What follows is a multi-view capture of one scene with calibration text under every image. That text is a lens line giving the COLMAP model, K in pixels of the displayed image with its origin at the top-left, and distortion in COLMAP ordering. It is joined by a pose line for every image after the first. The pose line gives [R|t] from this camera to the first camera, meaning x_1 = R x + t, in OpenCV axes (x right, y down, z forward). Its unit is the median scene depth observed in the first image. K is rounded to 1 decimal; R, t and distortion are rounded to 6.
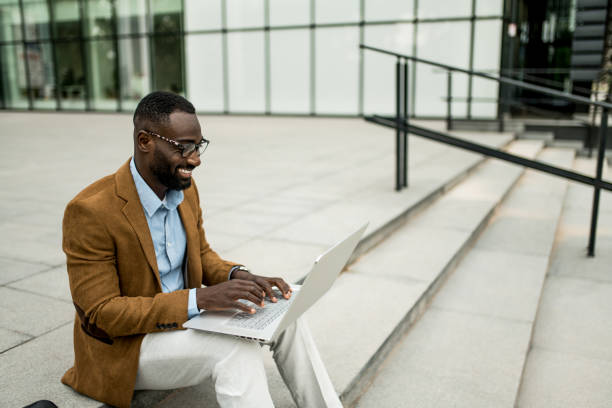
lens RADIAL K [[571.1, 0, 306.0], [0, 571.1, 204.0], [0, 0, 1]] dist [-0.099855, 0.119530]
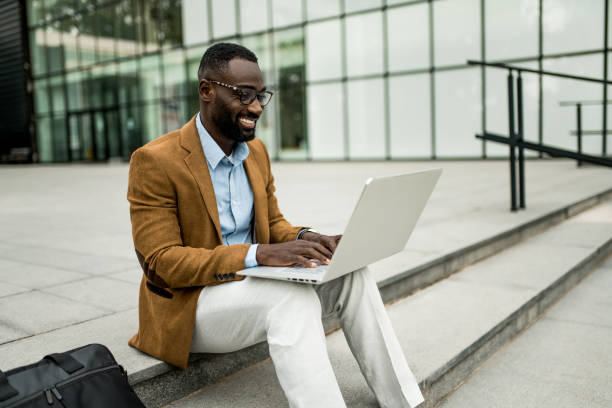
lens RADIAL K [[572.1, 0, 299.2], [0, 572.1, 205.1], [0, 0, 1]] dist [-0.125794, 0.168274]
pose [[0.972386, -0.014859, -0.232903, 0.104502], [-0.008334, 0.995124, -0.098281, 0.182963], [0.233228, 0.097508, 0.967521, 0.074600]]
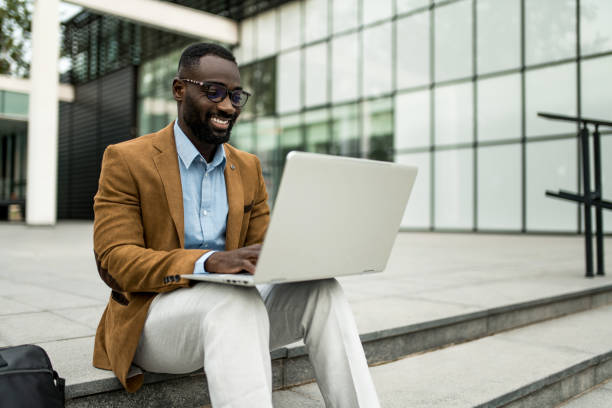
lens RADIAL K [[571.1, 0, 306.0], [0, 571.1, 204.0], [0, 0, 1]] dist [-0.099855, 0.119530]
pose [[0.924727, -0.009460, -0.380514, 0.273269], [-0.080662, 0.972116, -0.220192, 0.266169], [0.371987, 0.234311, 0.898178, 0.244115]]
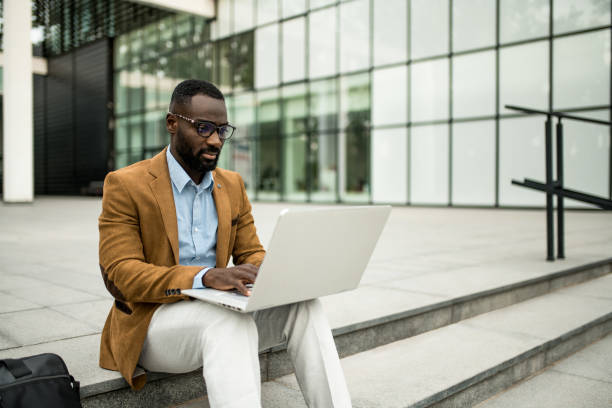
lens RADIAL K [[571.1, 0, 306.0], [0, 571.1, 204.0], [0, 0, 1]] dist [-0.099855, 0.119530]
pose [[0.938385, 0.003218, -0.345576, 0.319218], [-0.066403, 0.983003, -0.171157, 0.202142], [0.339152, 0.183559, 0.922650, 0.105194]]
